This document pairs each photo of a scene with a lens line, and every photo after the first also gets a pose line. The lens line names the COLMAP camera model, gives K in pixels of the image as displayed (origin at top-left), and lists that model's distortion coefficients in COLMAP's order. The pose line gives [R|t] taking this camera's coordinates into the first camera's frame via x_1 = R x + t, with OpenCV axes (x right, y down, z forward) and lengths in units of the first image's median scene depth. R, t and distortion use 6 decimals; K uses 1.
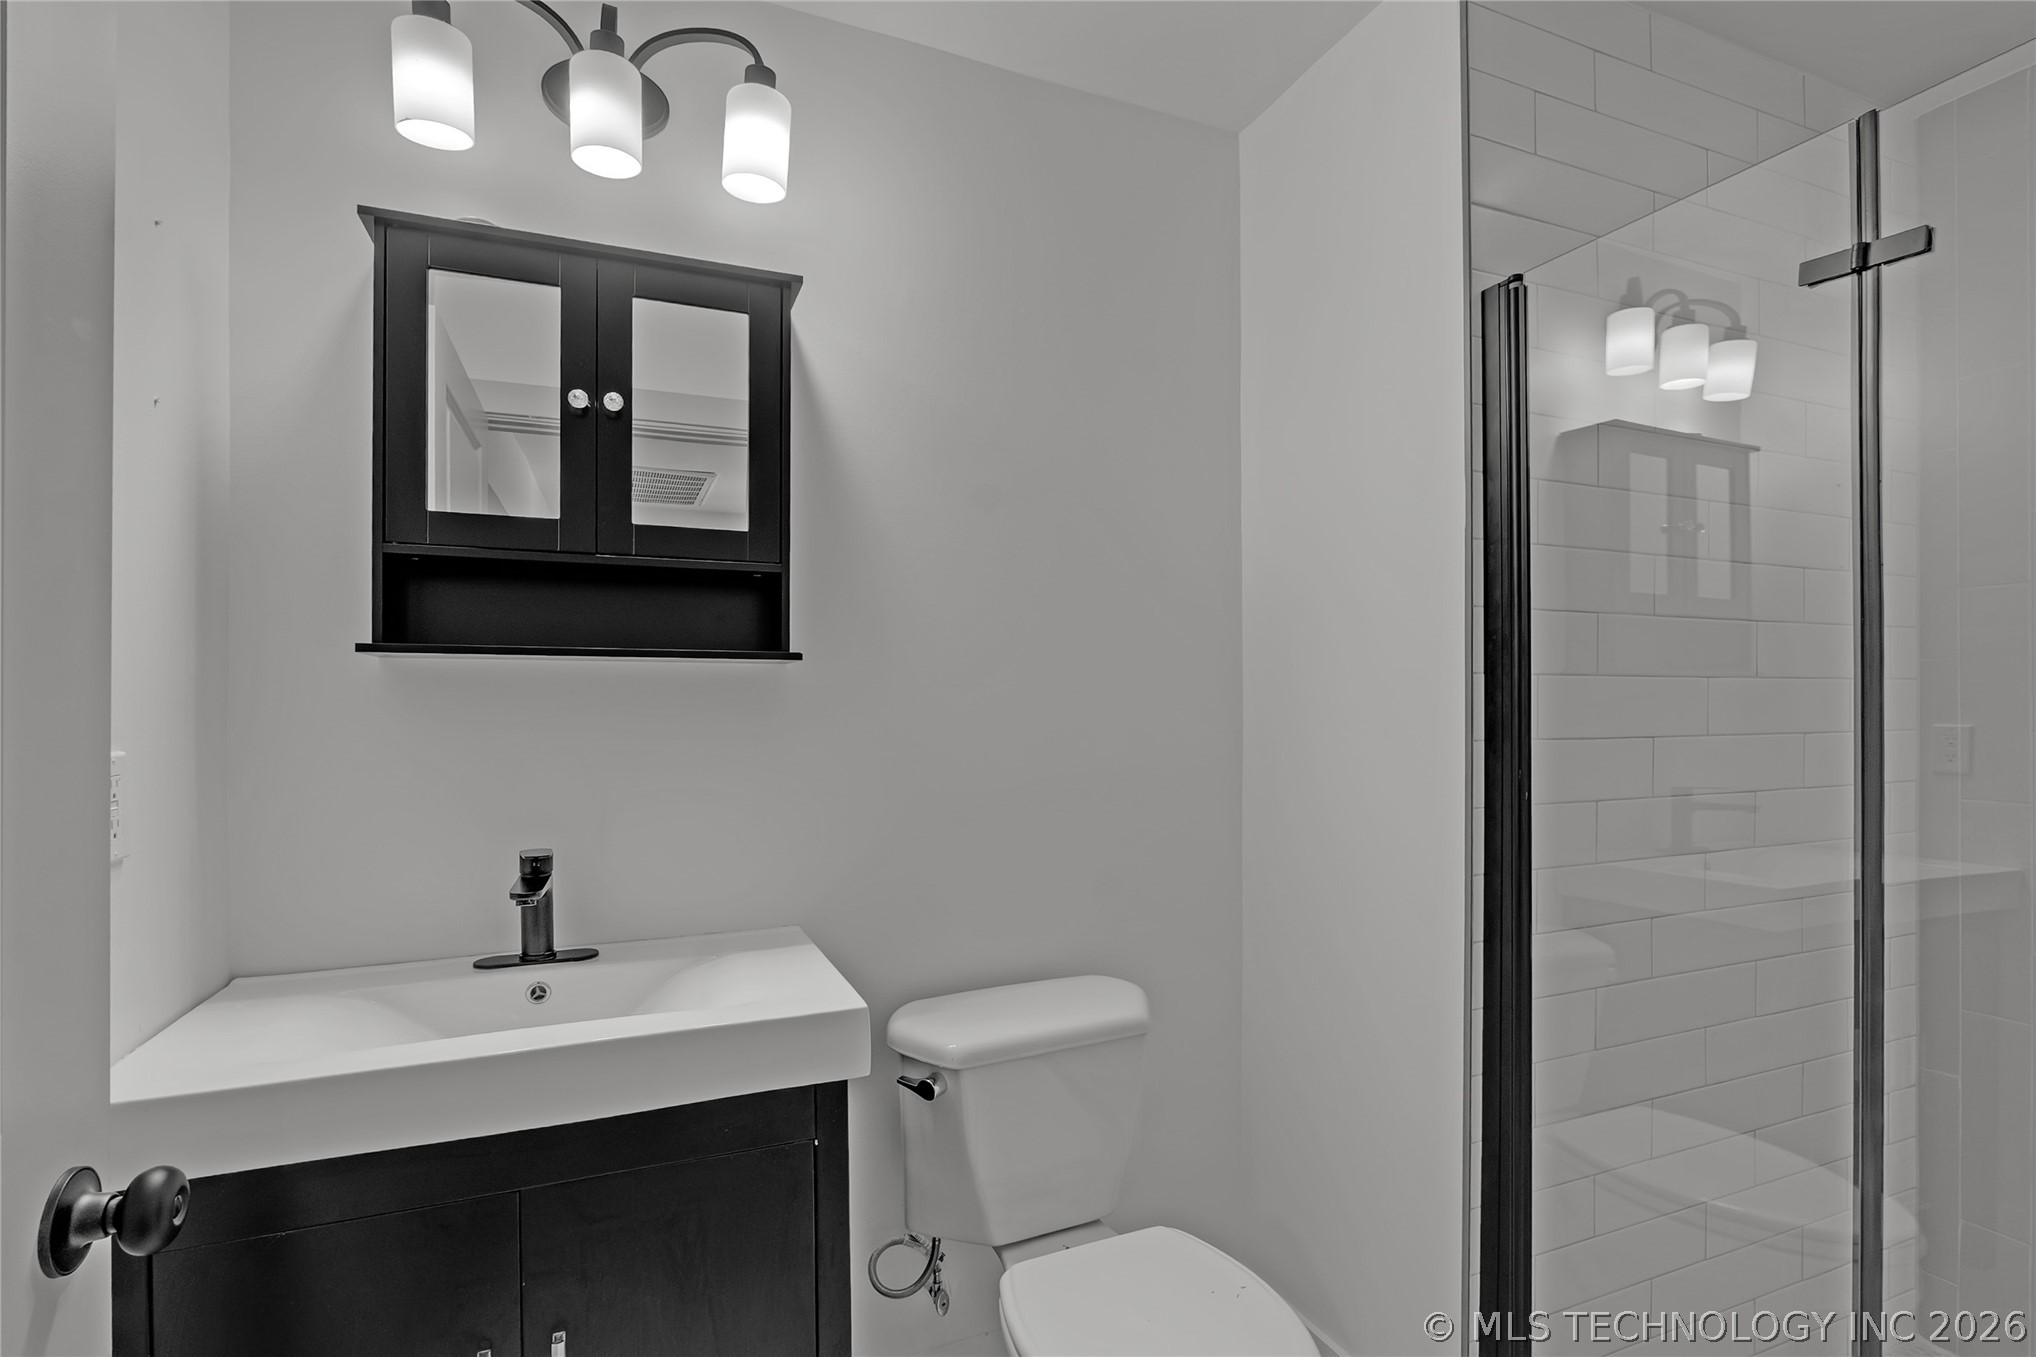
lens RADIAL K [[957.3, 0, 1011.6], [0, 957.3, 695.5], [0, 0, 1]] dist [-0.009143, 0.000697]
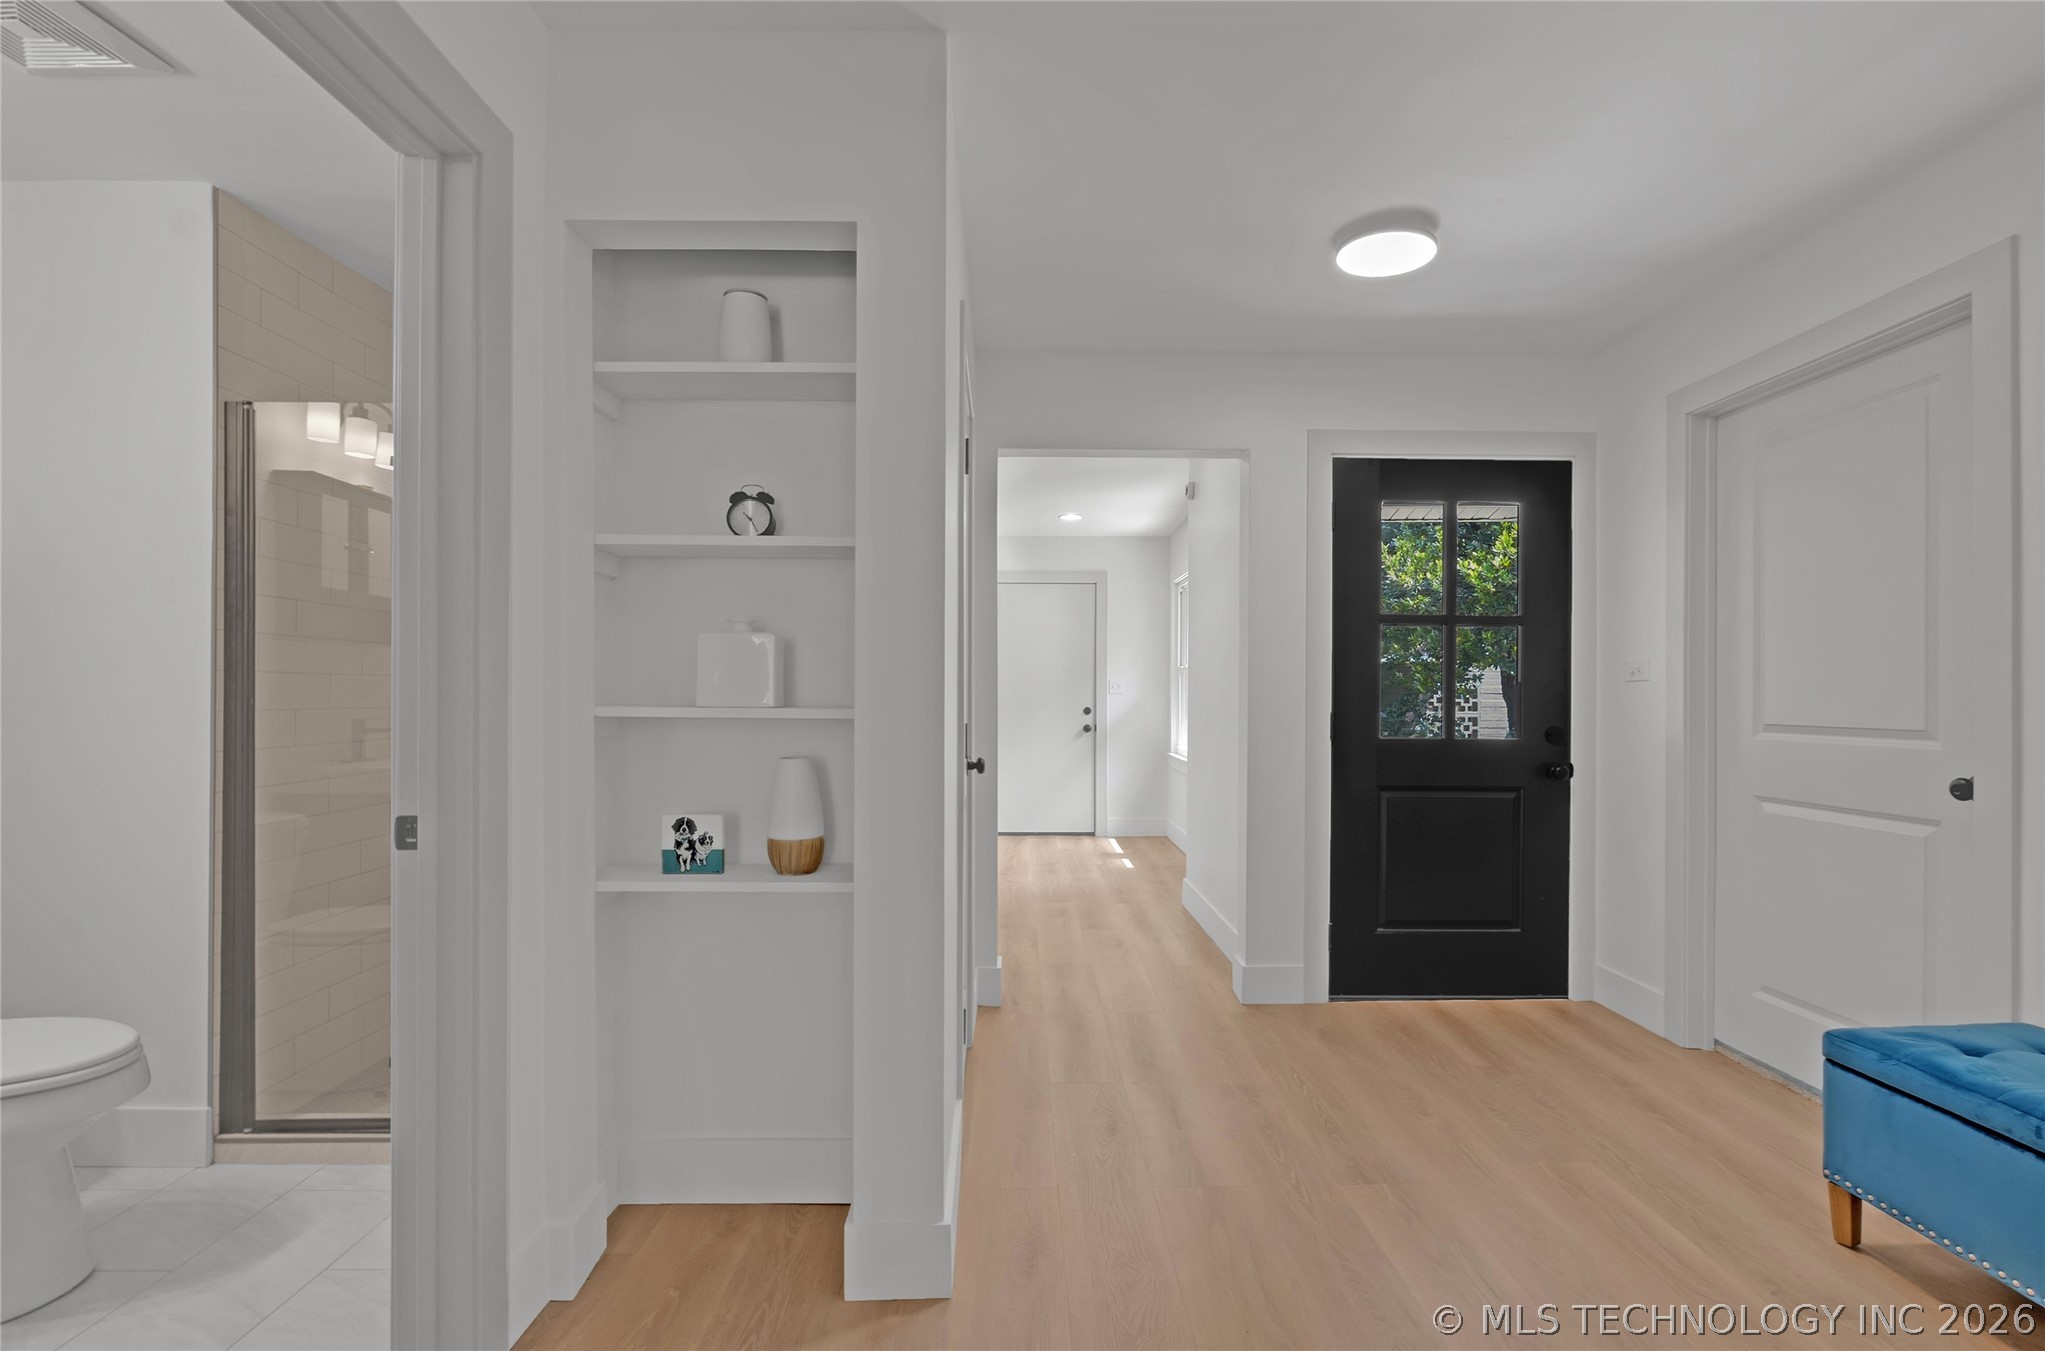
lens RADIAL K [[948.3, 0, 1012.6], [0, 948.3, 688.7], [0, 0, 1]] dist [-0.017910, 0.000389]
pose [[0.366276, 0.000044, 0.930506, -0.406894], [-0.003479, 0.999993, 0.001322, 0.055809], [-0.930500, -0.003722, 0.366273, -0.686222]]
